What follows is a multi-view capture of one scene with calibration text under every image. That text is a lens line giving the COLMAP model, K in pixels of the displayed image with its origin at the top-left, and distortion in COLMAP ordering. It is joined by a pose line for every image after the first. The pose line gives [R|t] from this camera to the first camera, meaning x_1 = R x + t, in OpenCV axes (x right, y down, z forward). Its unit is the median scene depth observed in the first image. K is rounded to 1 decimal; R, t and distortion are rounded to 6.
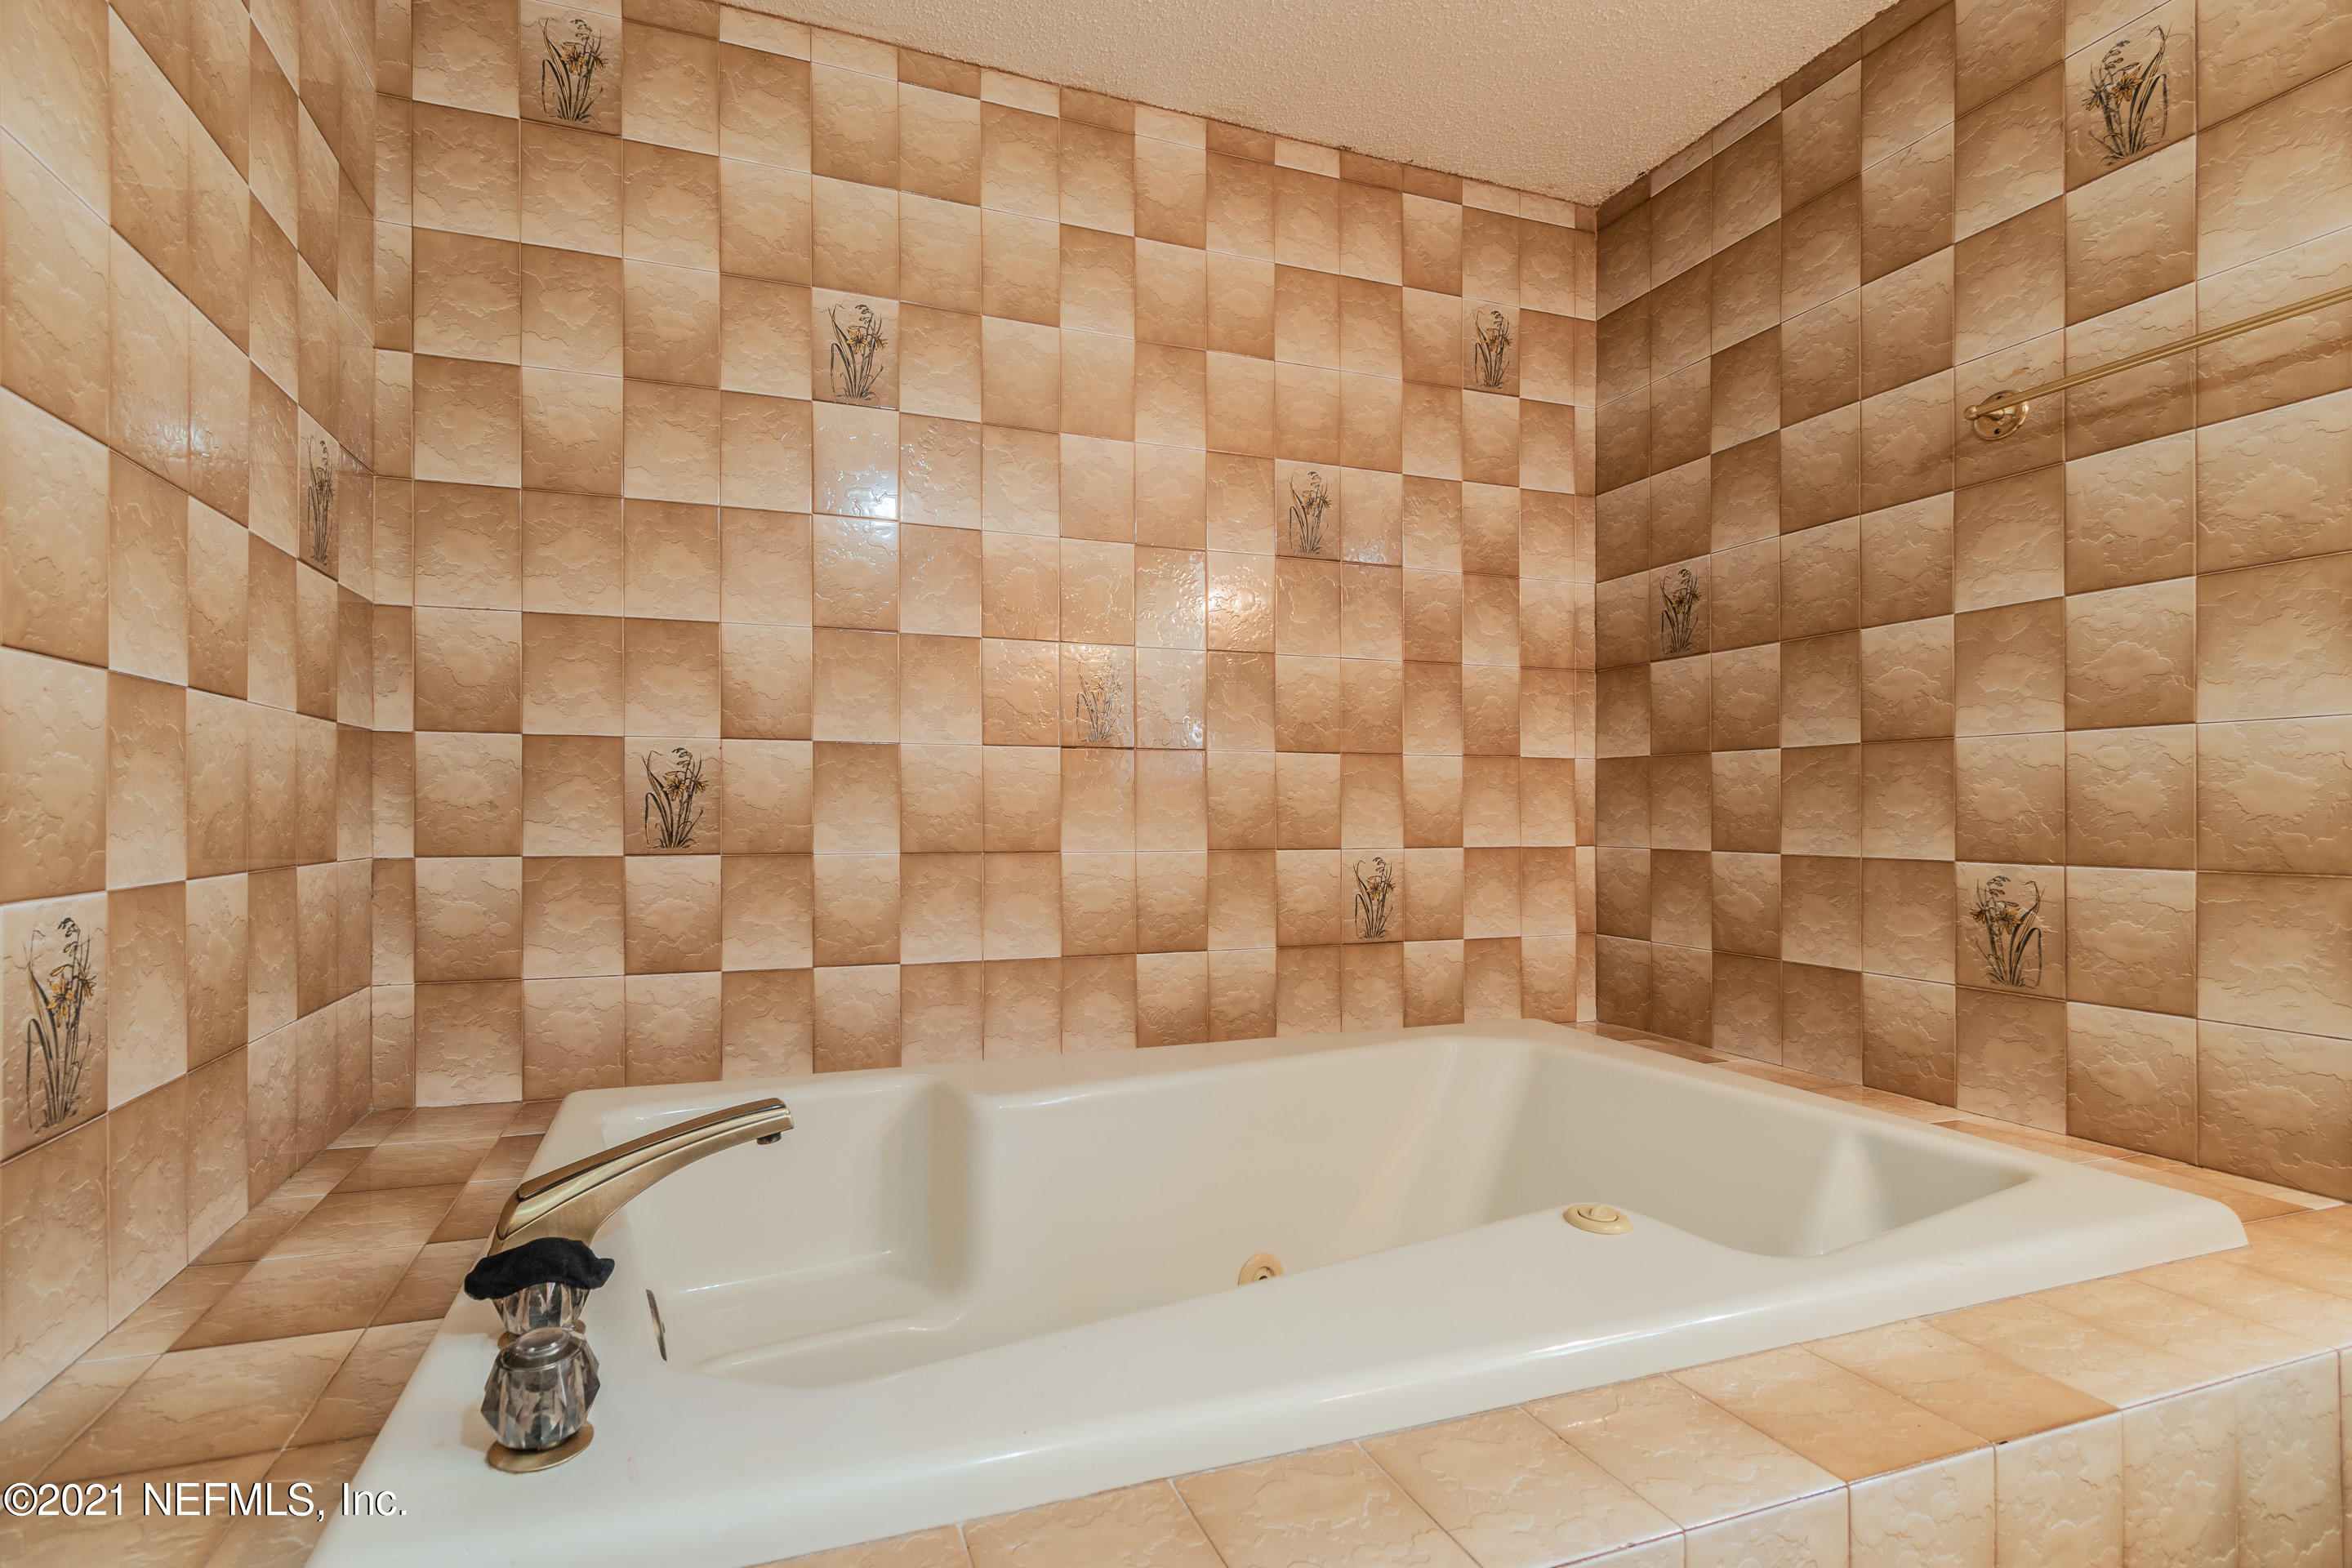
lens RADIAL K [[1112.8, 0, 1171.2], [0, 1112.8, 808.4], [0, 0, 1]] dist [0.000875, 0.000039]
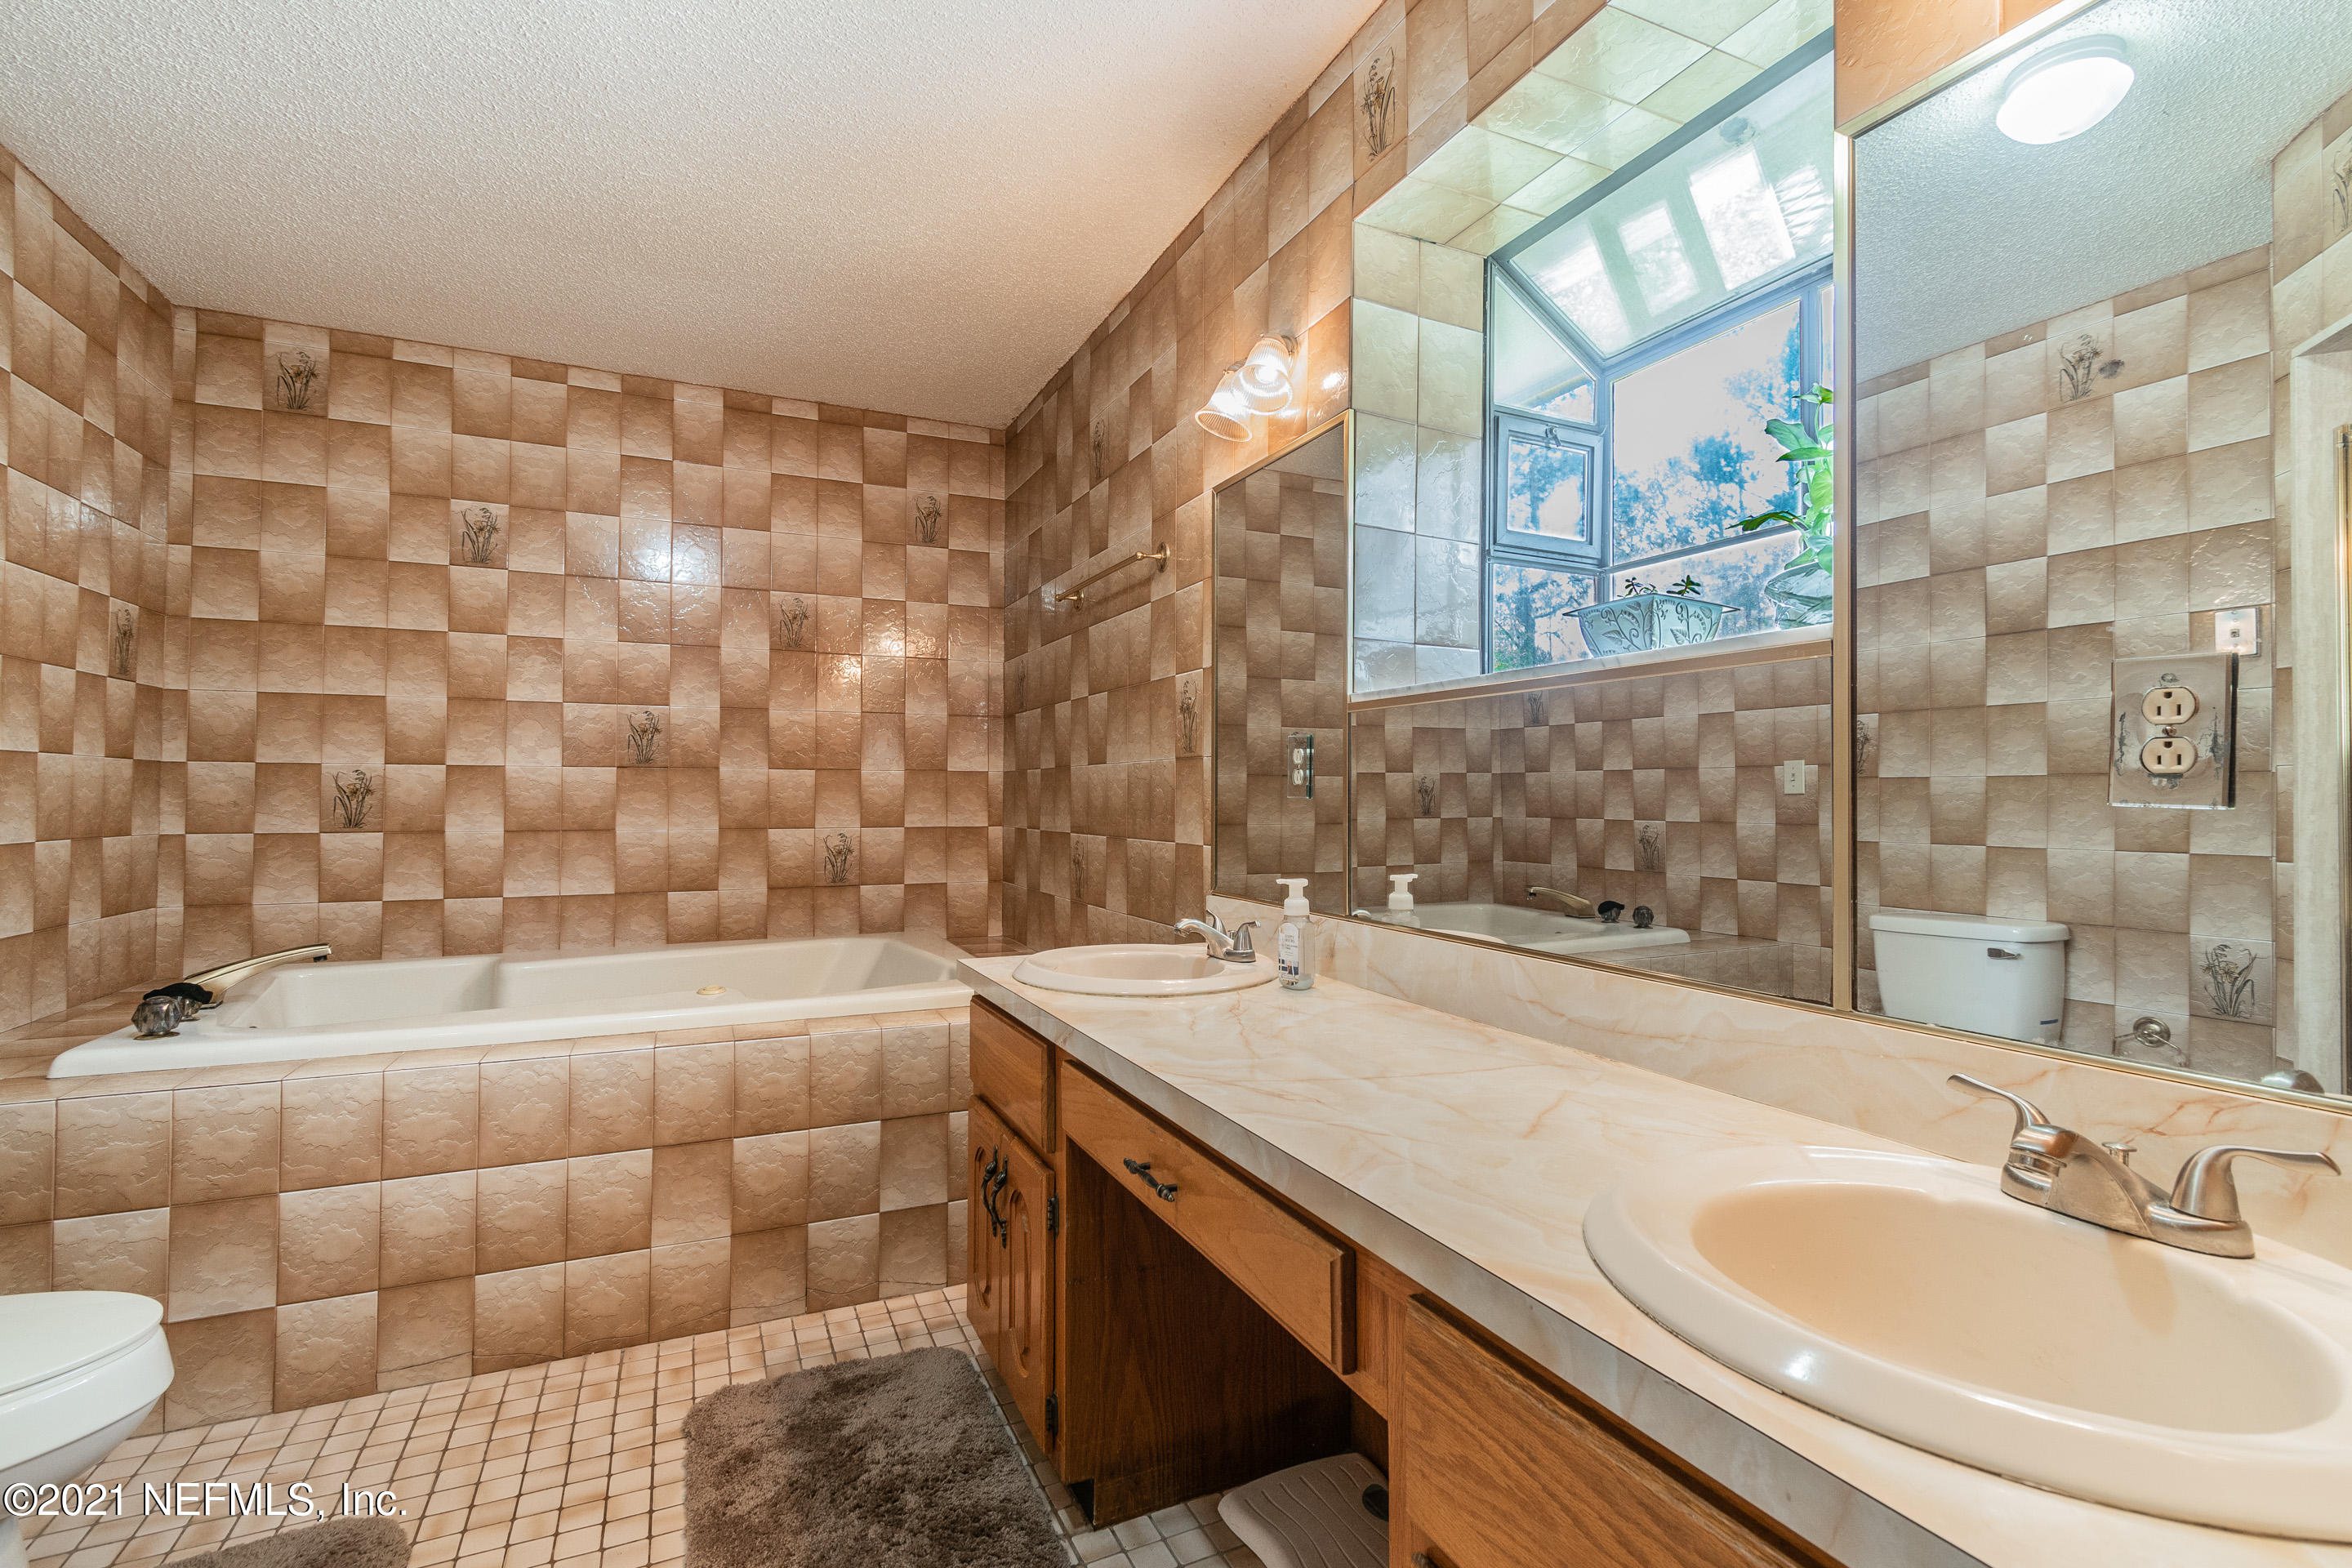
lens RADIAL K [[1054.7, 0, 1176.4], [0, 1054.7, 767.3], [0, 0, 1]] dist [-0.000964, -0.001070]
pose [[0.996671, 0.001563, 0.081512, 0.663914], [0.000566, 0.999659, -0.026088, -0.014577], [-0.081525, 0.026048, 0.996331, -0.699523]]
